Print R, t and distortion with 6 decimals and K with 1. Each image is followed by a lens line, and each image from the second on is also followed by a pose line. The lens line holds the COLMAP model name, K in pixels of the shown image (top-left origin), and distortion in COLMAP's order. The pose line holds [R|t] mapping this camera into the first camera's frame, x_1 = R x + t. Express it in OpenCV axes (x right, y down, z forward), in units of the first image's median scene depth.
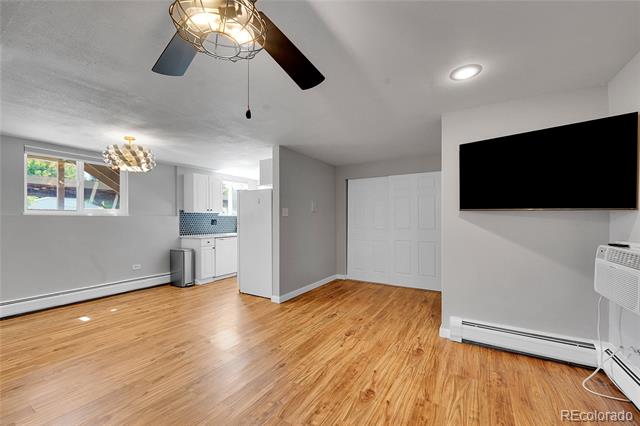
lens RADIAL K [[260.9, 0, 318.3], [0, 260.9, 218.5], [0, 0, 1]] dist [-0.003974, -0.000209]
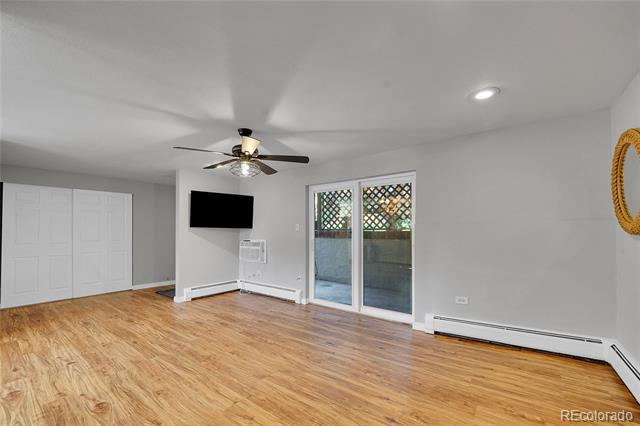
lens RADIAL K [[263.1, 0, 317.4], [0, 263.1, 228.5], [0, 0, 1]] dist [-0.001832, -0.000158]
pose [[0.106101, 0.009252, 0.994312, -0.854267], [0.000225, 0.999956, -0.009328, -0.002366], [-0.994355, 0.001214, 0.106094, -0.043737]]
